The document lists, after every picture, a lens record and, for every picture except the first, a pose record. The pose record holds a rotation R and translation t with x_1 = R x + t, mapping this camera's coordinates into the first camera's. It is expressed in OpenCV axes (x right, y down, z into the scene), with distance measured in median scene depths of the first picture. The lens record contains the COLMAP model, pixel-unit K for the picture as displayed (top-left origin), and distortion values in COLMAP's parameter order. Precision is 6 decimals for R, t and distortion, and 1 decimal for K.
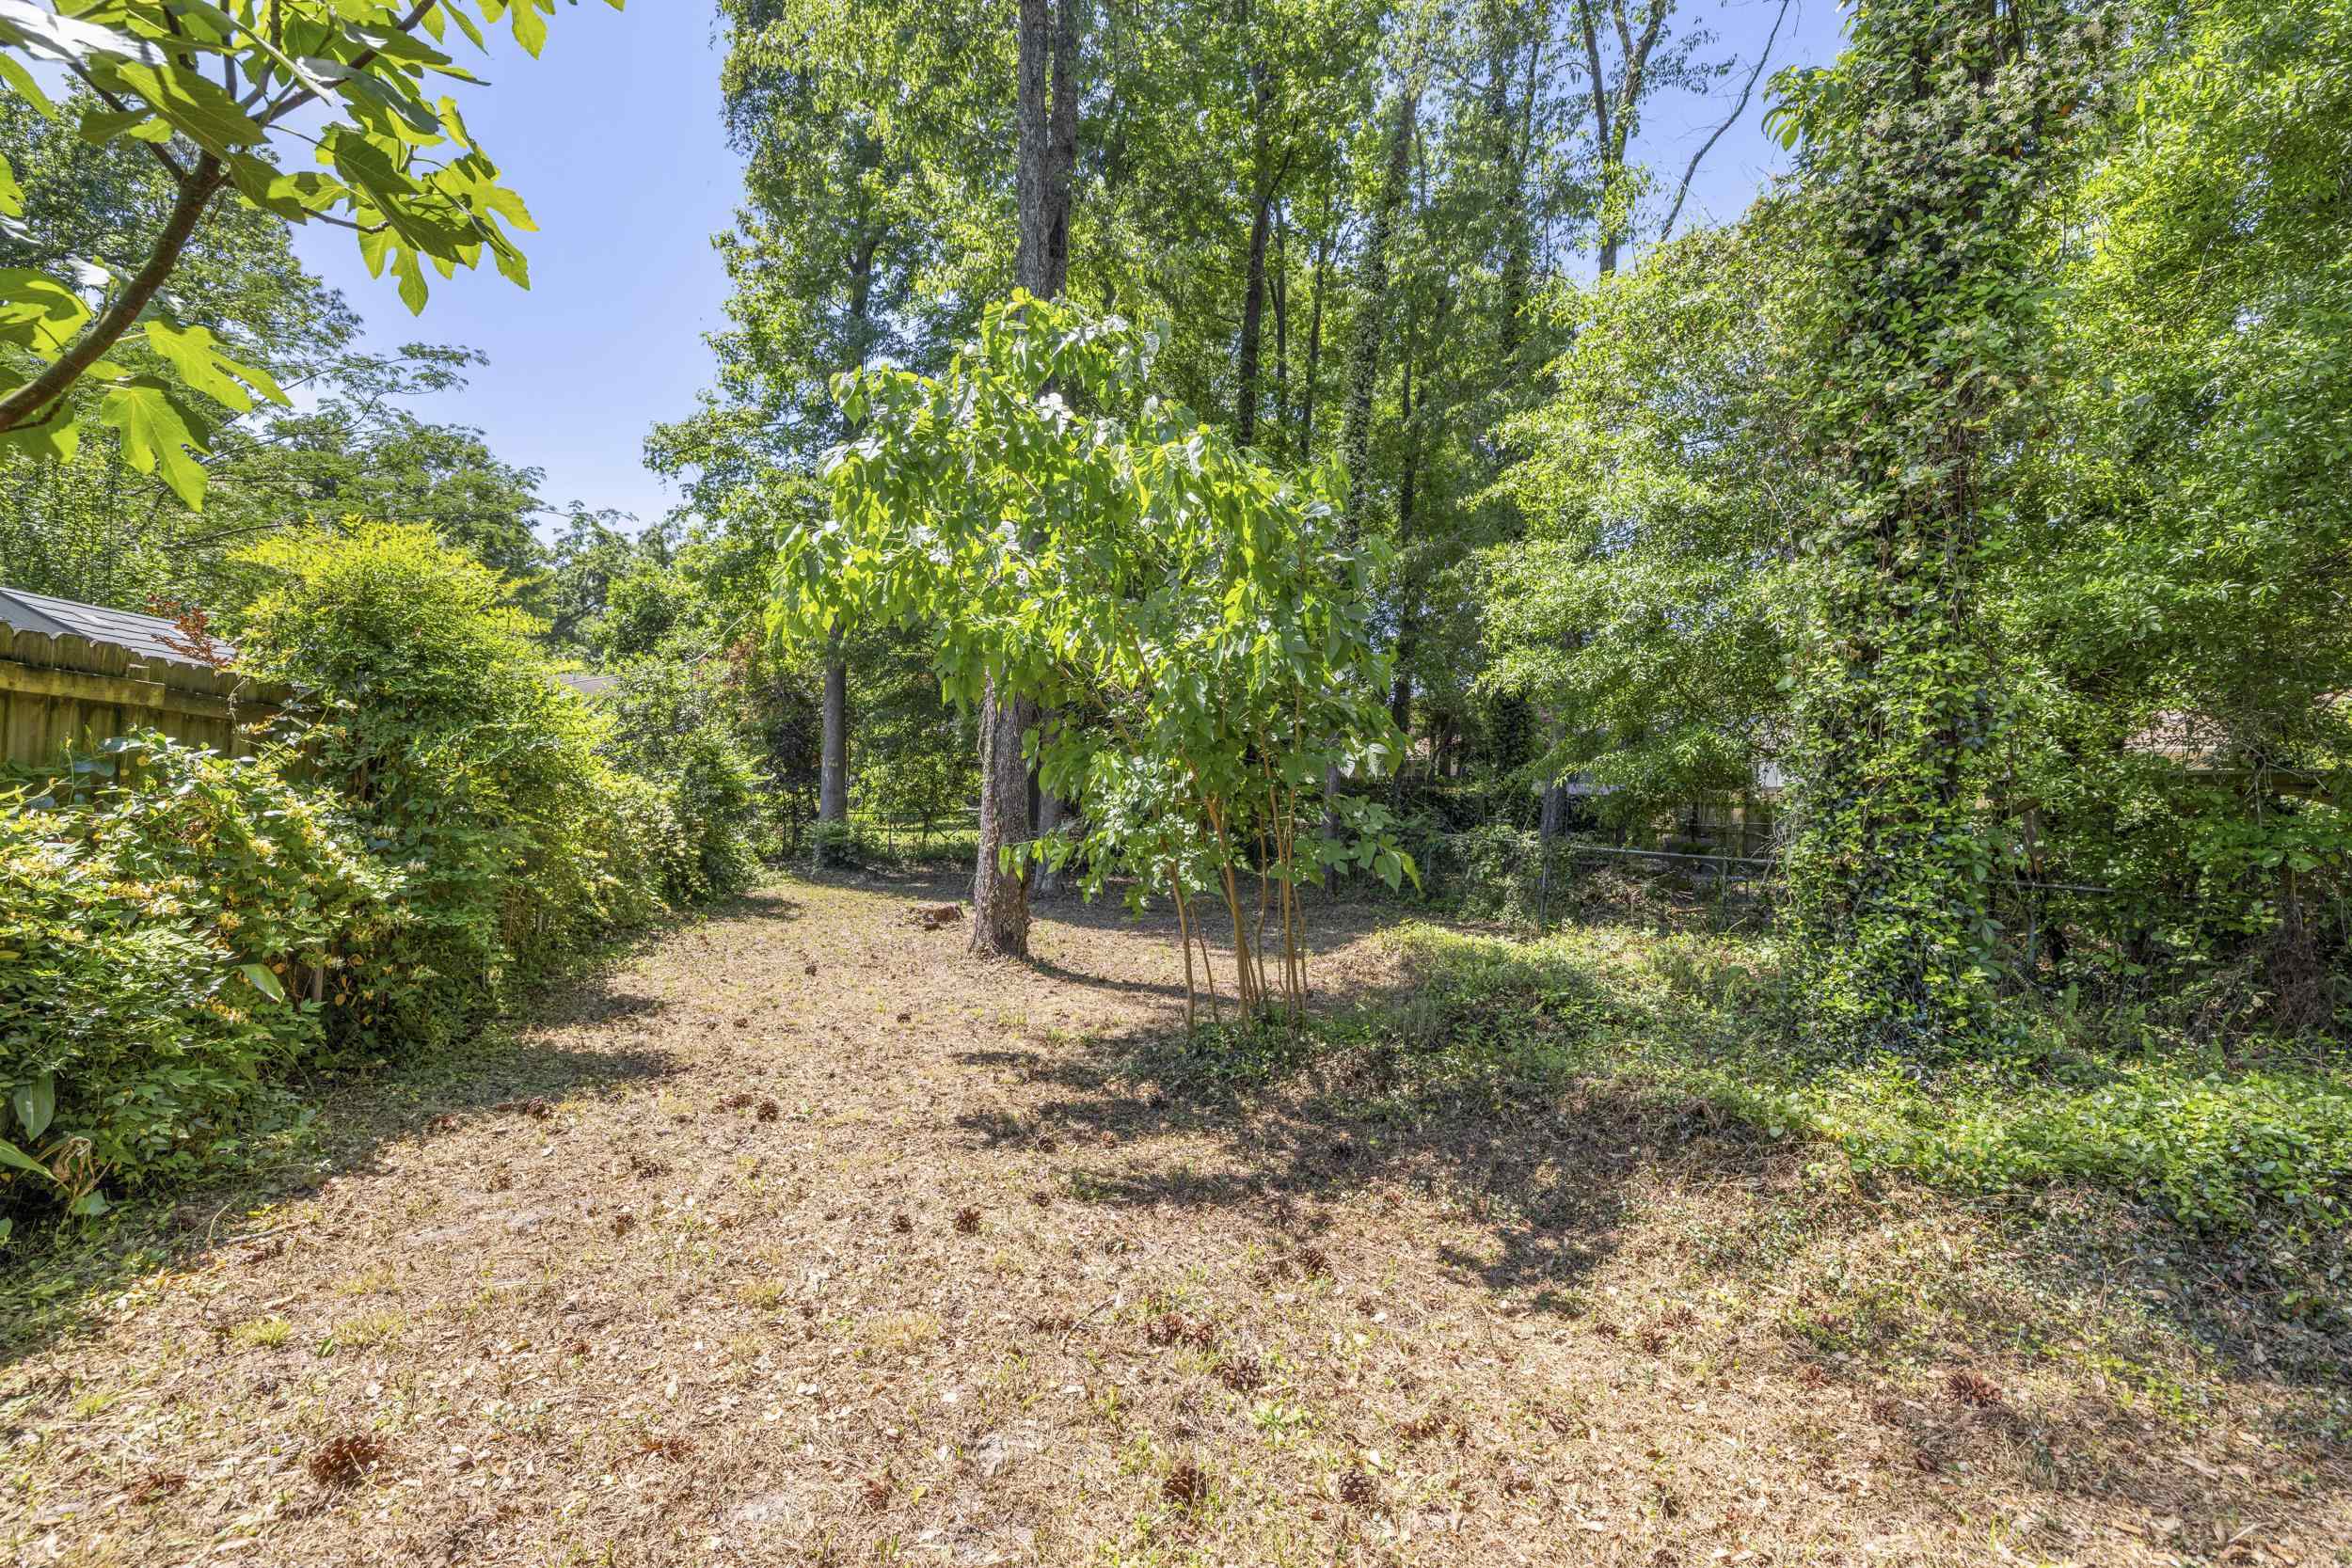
lens RADIAL K [[997.1, 0, 1184.0], [0, 997.1, 785.2], [0, 0, 1]] dist [0.001048, 0.000700]
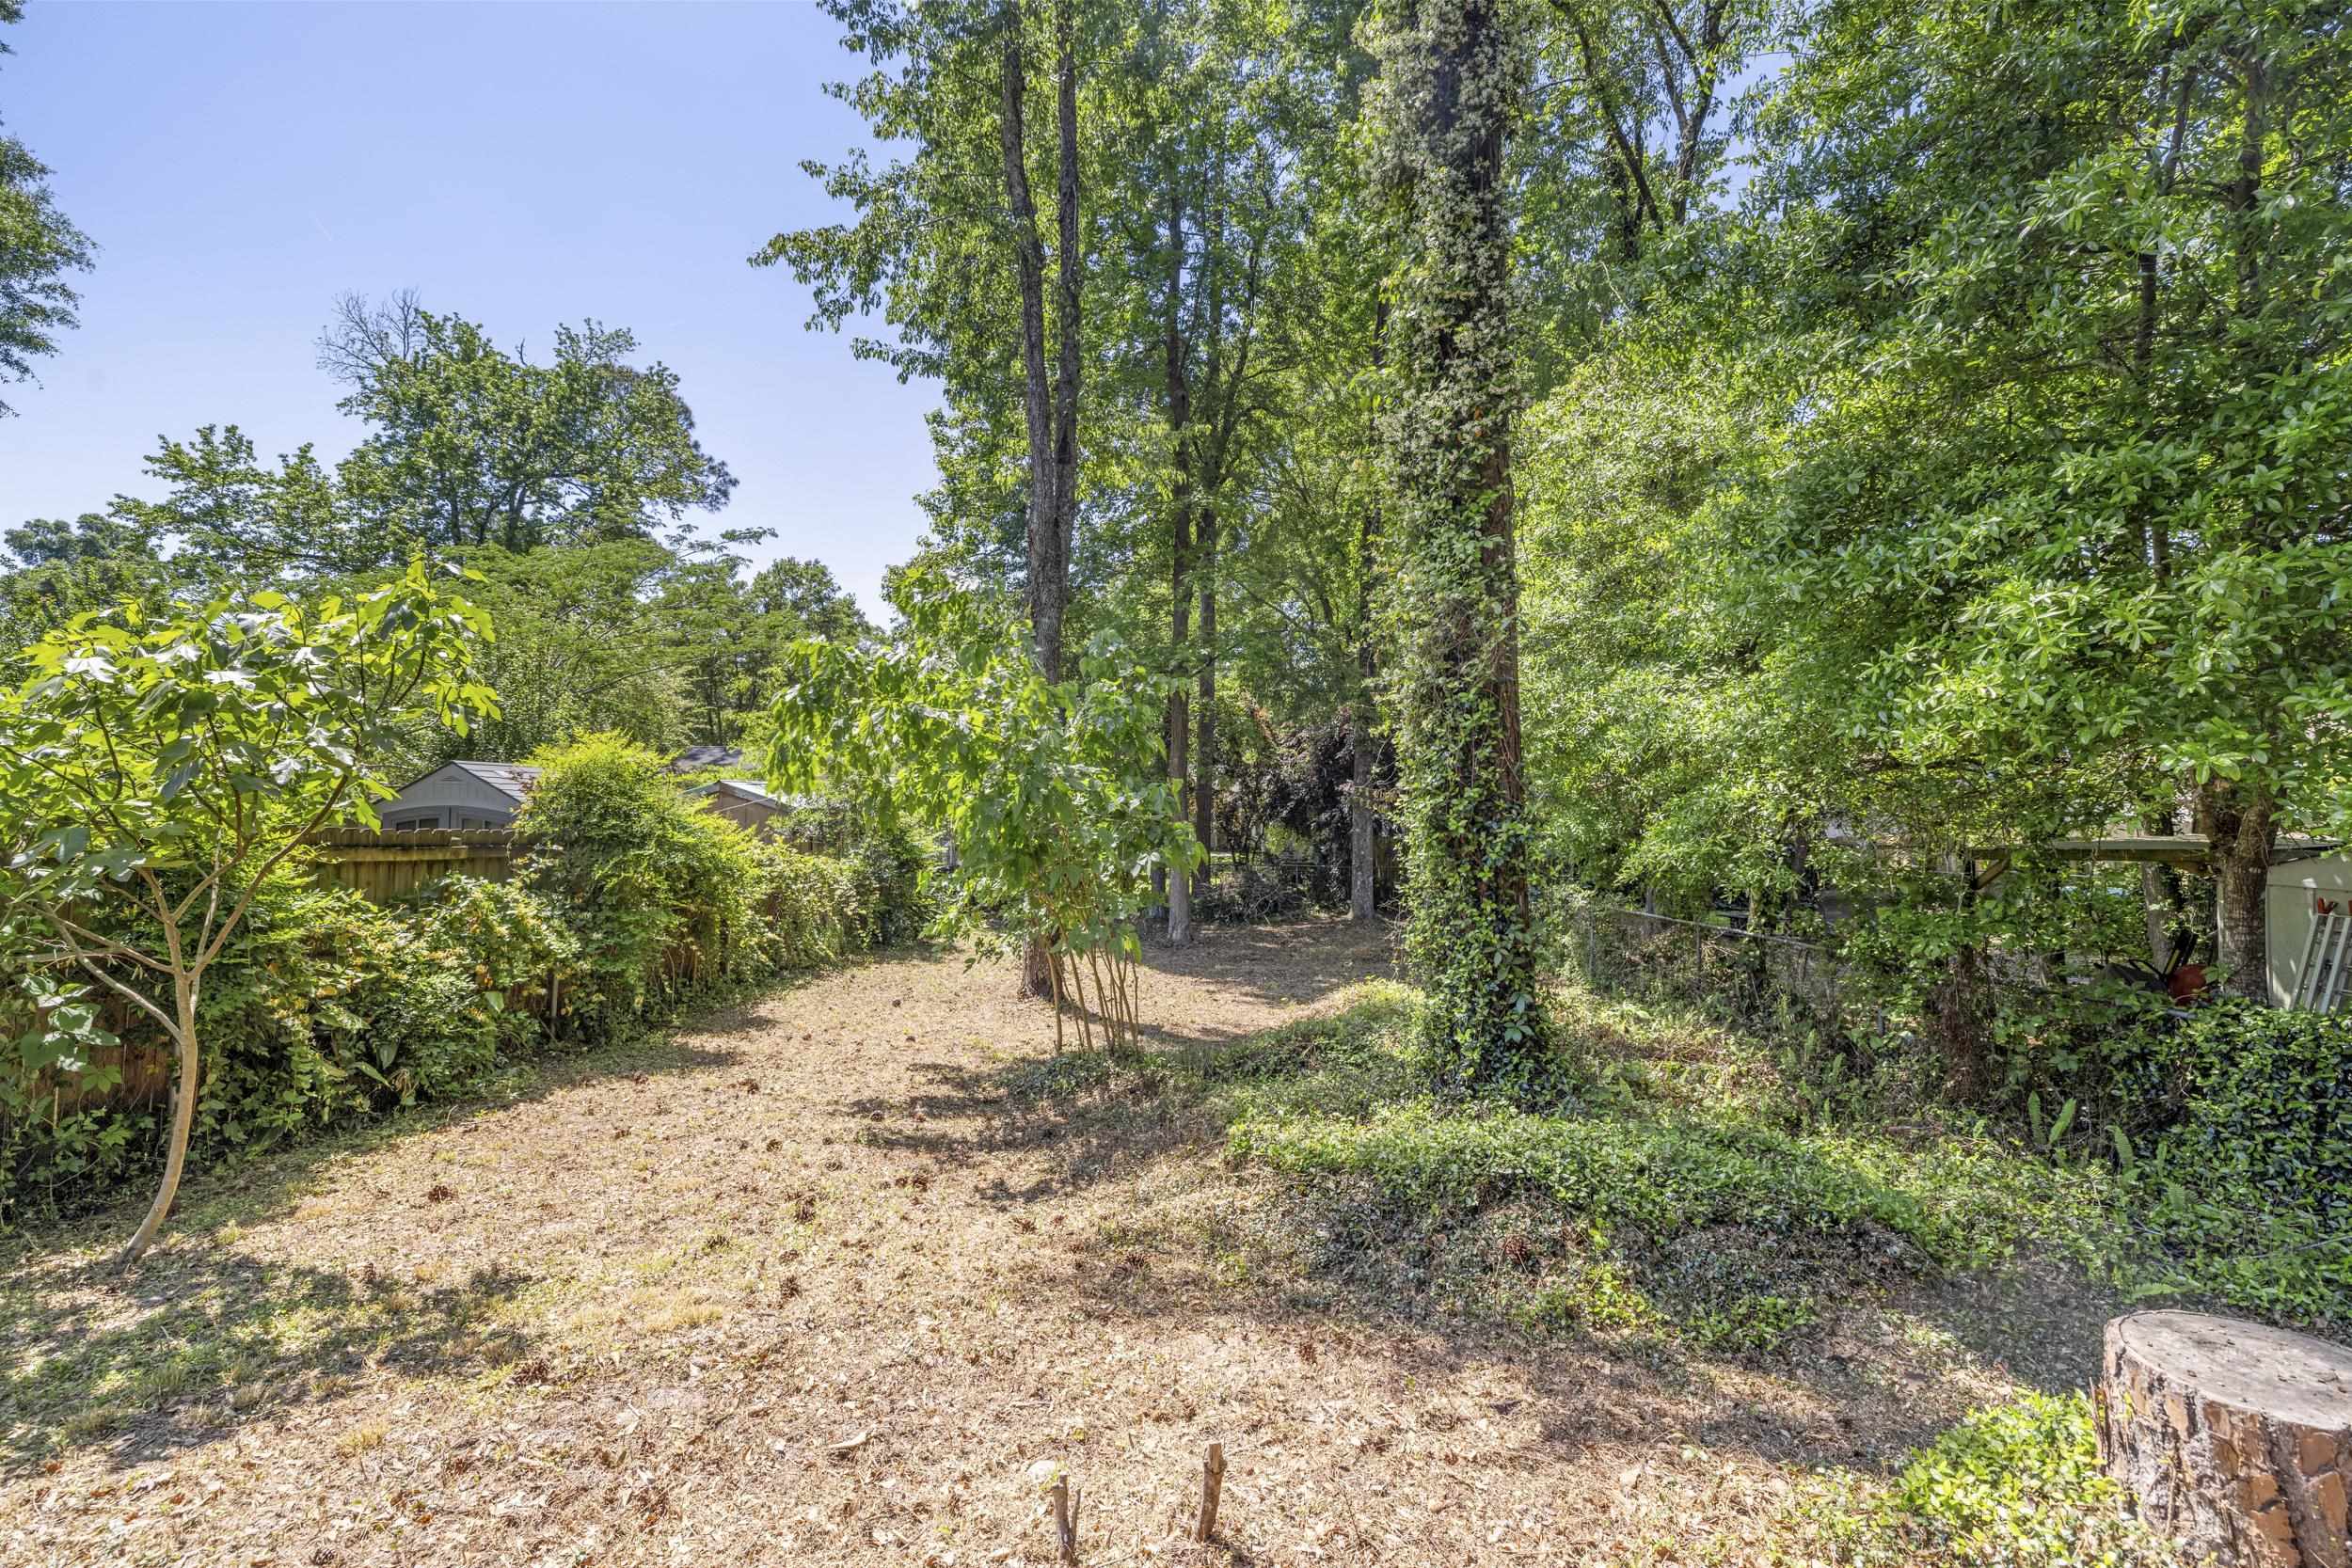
lens RADIAL K [[997.1, 0, 1168.7], [0, 997.1, 788.0], [0, 0, 1]] dist [0.001048, 0.000700]
pose [[0.951872, -0.032899, -0.304725, 0.909722], [0.022387, 0.999030, -0.037929, -0.112629], [0.305677, 0.029281, 0.951685, -0.458448]]
